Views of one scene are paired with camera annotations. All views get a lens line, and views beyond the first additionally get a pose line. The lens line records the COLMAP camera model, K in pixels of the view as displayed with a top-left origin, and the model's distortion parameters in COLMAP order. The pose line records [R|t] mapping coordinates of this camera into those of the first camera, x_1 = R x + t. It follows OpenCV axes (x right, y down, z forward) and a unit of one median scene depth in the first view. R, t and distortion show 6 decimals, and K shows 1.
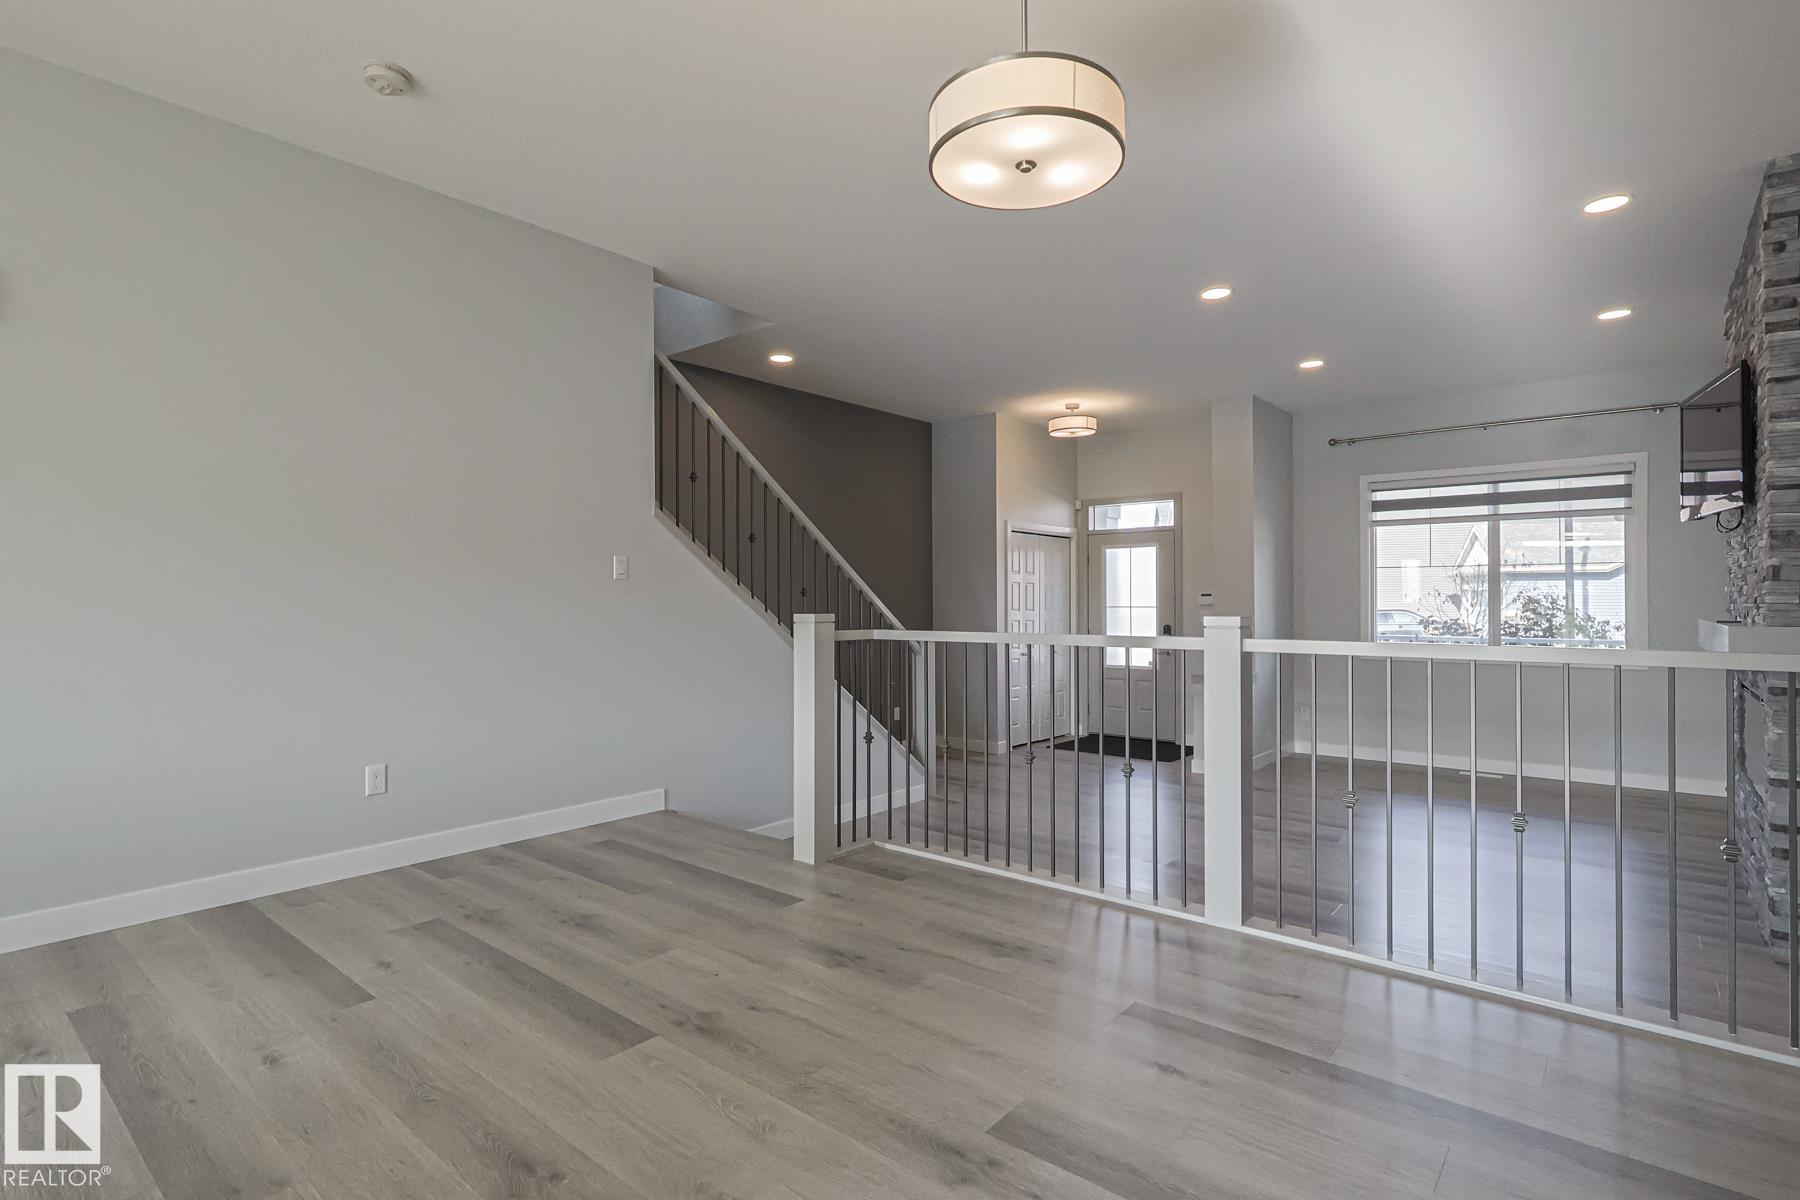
lens RADIAL K [[894.8, 0, 888.1], [0, 894.8, 600.0], [0, 0, 1]] dist [0.004899, 0.001742]
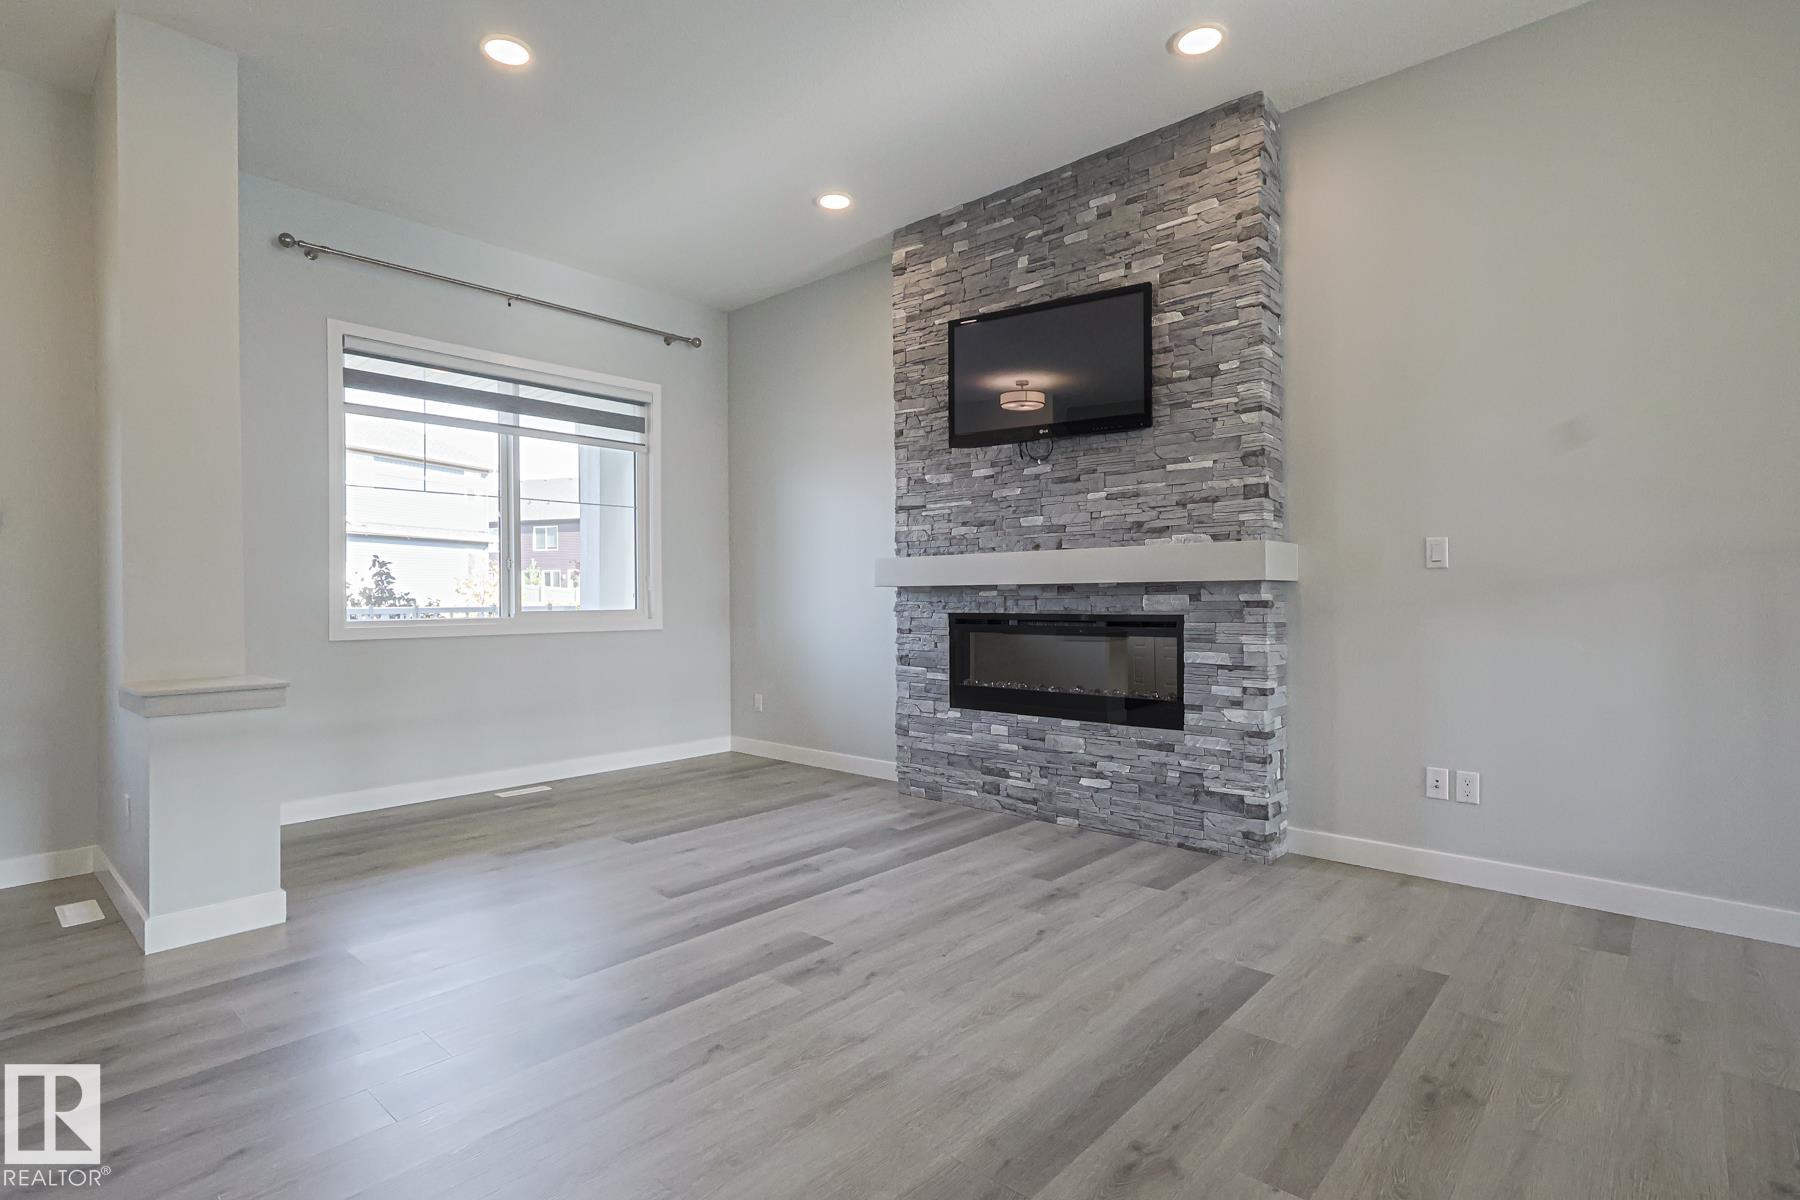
lens RADIAL K [[894.8, 0, 895.4], [0, 894.8, 597.6], [0, 0, 1]] dist [0.004899, 0.001742]
pose [[0.027573, -0.000310, 0.999620, -0.033228], [0.002233, 0.999997, 0.000248, 0.041952], [-0.999617, 0.002225, 0.027573, 0.661269]]
